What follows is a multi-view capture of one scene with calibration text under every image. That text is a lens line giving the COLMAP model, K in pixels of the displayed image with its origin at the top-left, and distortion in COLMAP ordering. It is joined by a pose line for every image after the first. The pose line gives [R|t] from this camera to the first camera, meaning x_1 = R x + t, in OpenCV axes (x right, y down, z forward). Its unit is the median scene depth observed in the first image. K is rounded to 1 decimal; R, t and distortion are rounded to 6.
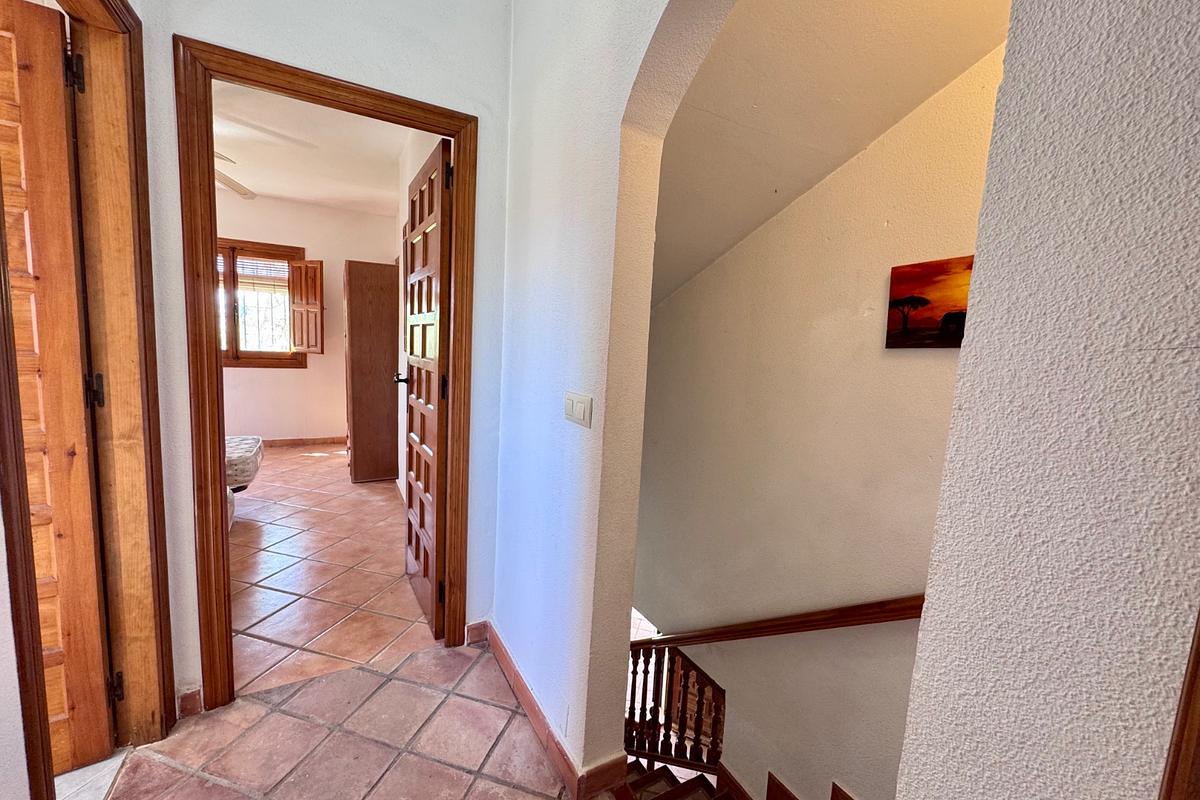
lens RADIAL K [[472.9, 0, 603.6], [0, 472.9, 400.6], [0, 0, 1]] dist [0.000230, -0.000045]
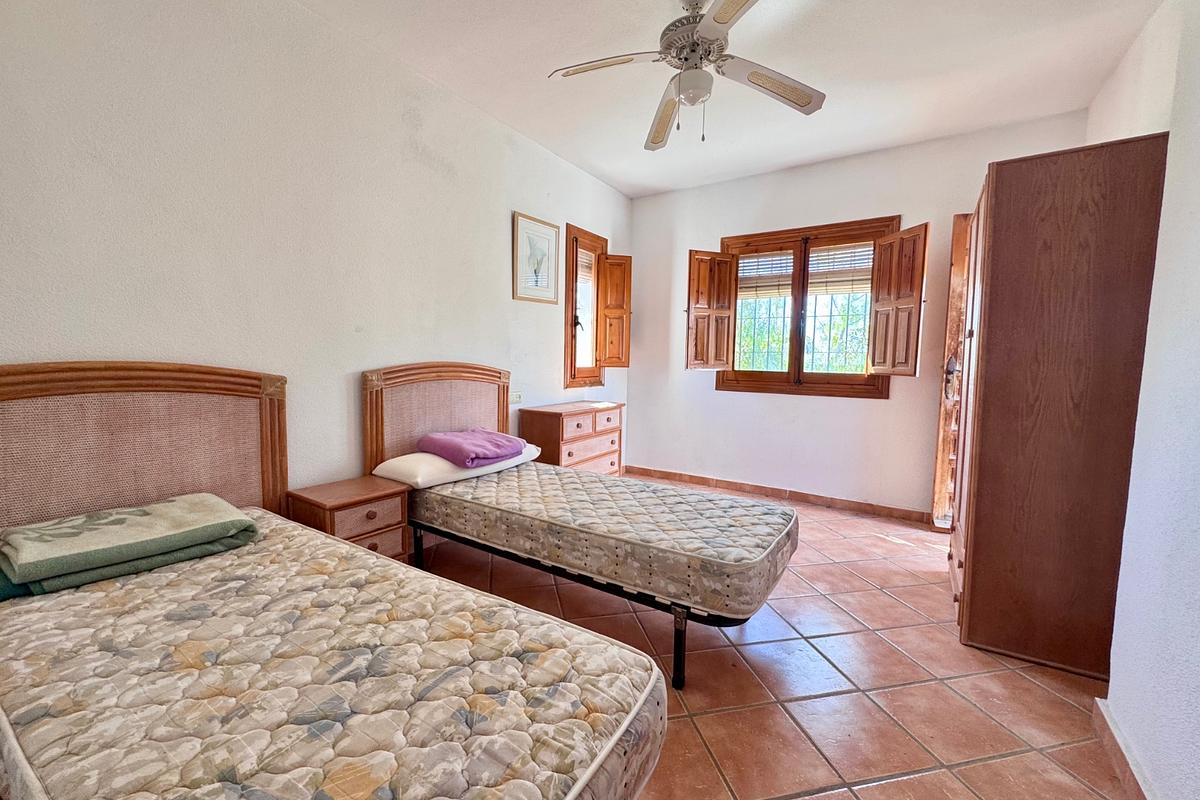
lens RADIAL K [[480.8, 0, 599.1], [0, 480.8, 399.4], [0, 0, 1]] dist [0.000844, 0.000277]
pose [[0.442517, 0.026427, -0.896371, -0.219969], [-0.092377, 0.995591, -0.016252, -0.020335], [0.891989, 0.089996, 0.443007, 0.366741]]
